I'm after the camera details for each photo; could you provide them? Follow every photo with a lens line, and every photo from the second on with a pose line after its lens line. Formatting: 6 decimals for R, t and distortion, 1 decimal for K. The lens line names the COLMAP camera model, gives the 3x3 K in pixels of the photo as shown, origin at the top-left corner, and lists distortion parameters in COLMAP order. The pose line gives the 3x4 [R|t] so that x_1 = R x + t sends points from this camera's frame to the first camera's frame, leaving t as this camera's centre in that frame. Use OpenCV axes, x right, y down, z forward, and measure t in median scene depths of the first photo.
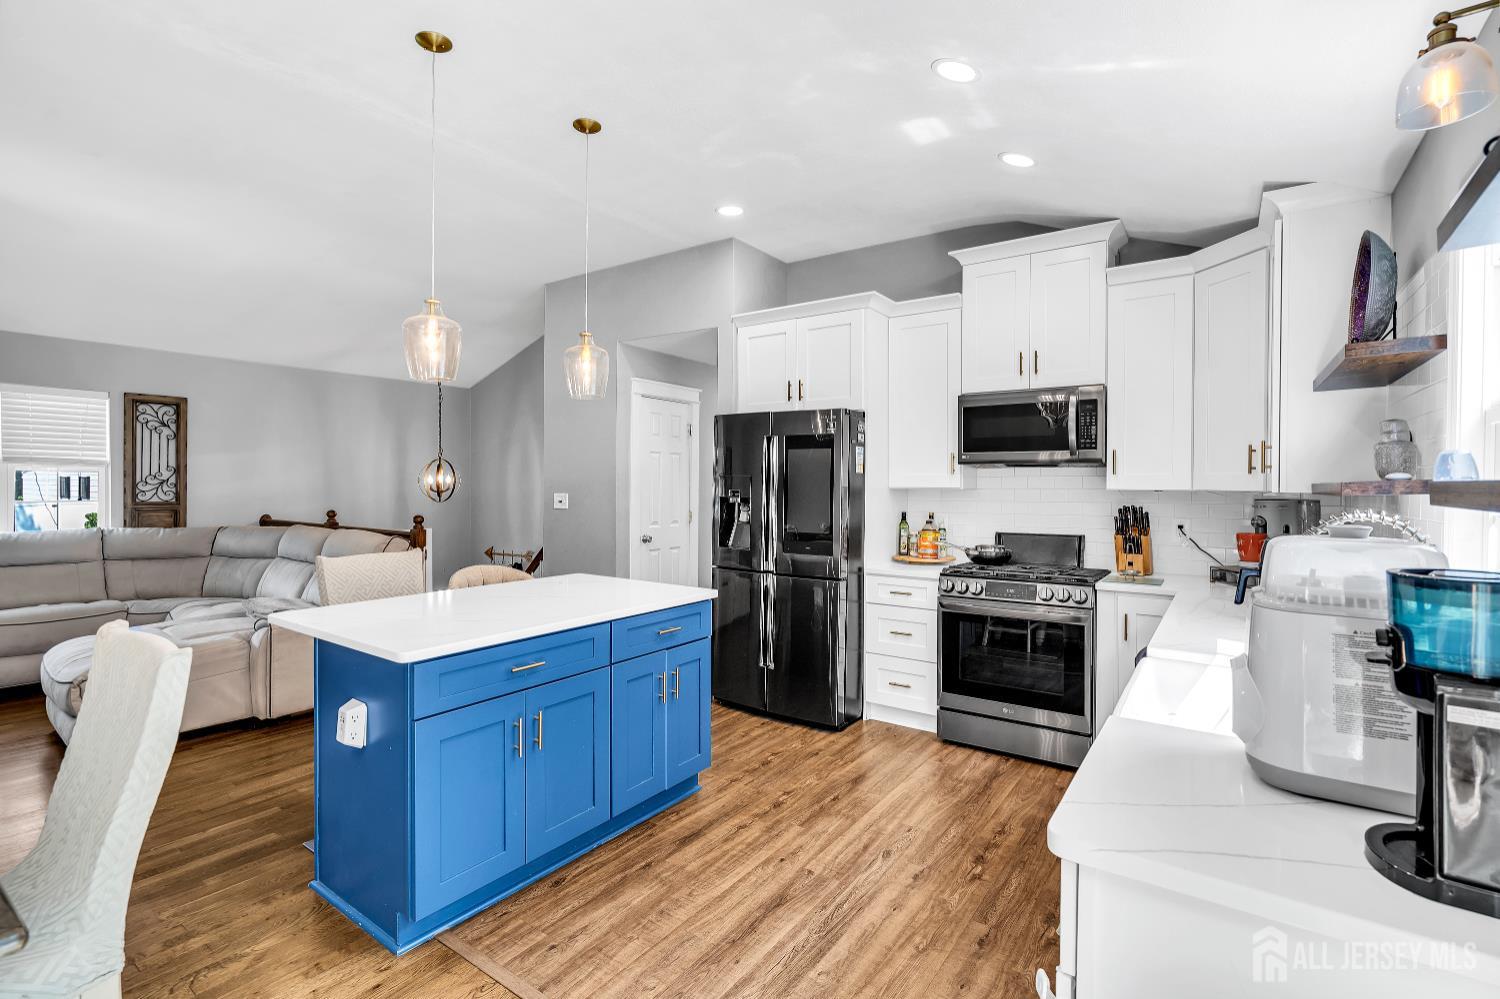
lens RADIAL K [[685.5, 0, 734.8], [0, 685.5, 486.1], [0, 0, 1]] dist [0.001790, 0.002962]
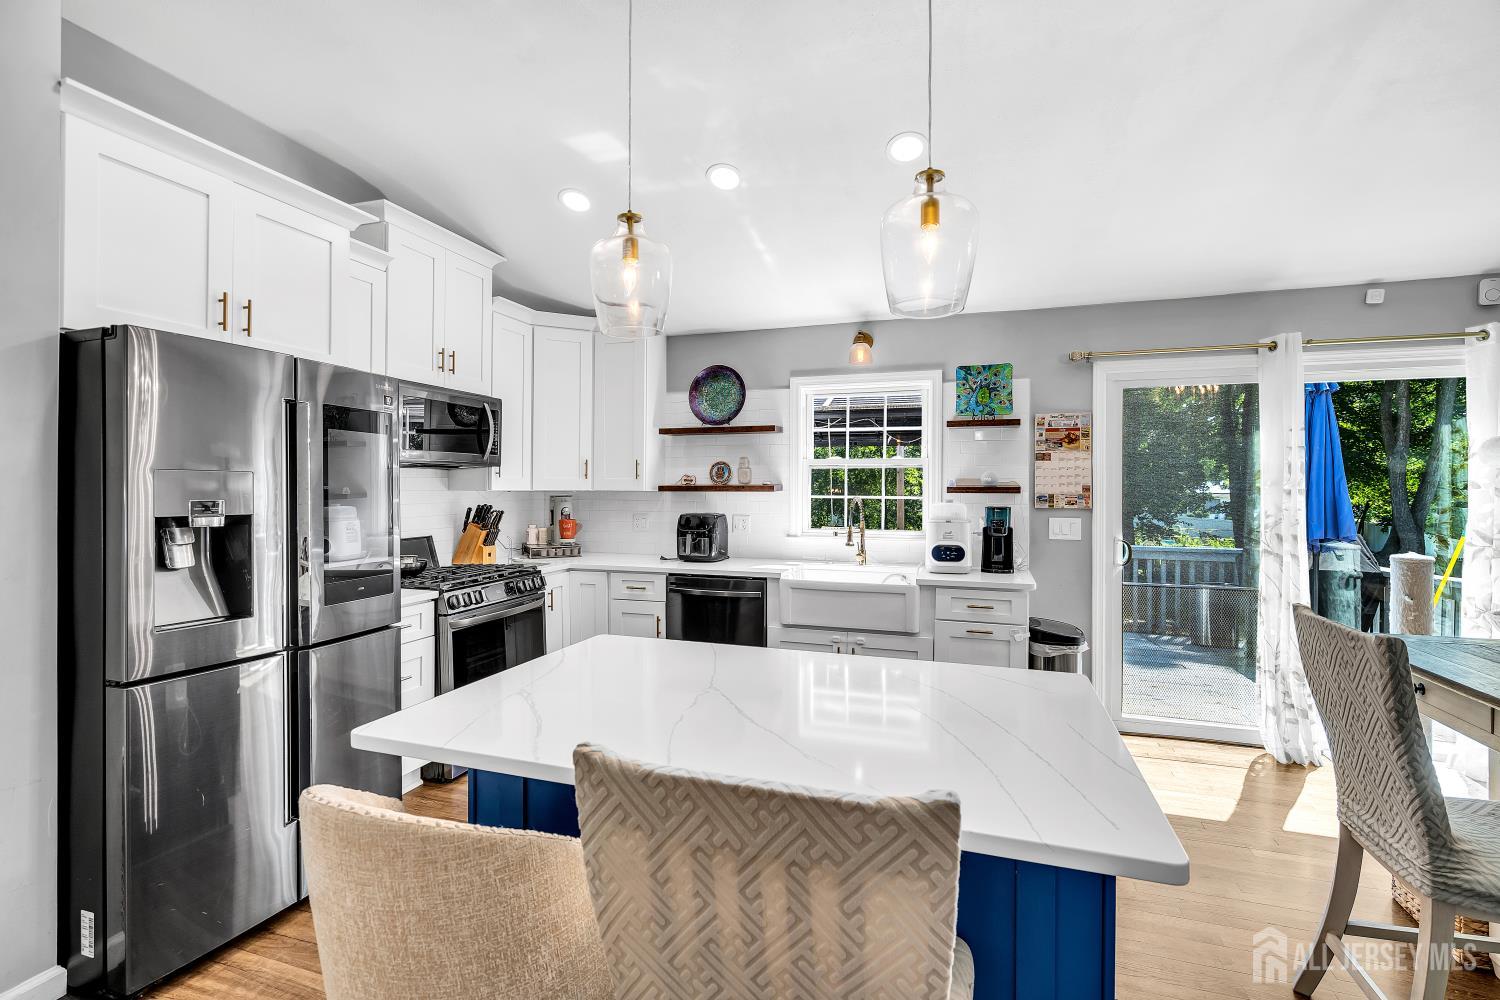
lens RADIAL K [[685.5, 0, 739.0], [0, 685.5, 492.0], [0, 0, 1]] dist [0.001790, 0.002962]
pose [[-0.281910, -0.014894, 0.959325, -0.656422], [-0.004945, 0.999889, 0.014071, -0.010687], [-0.959428, -0.000777, -0.281952, 0.926939]]
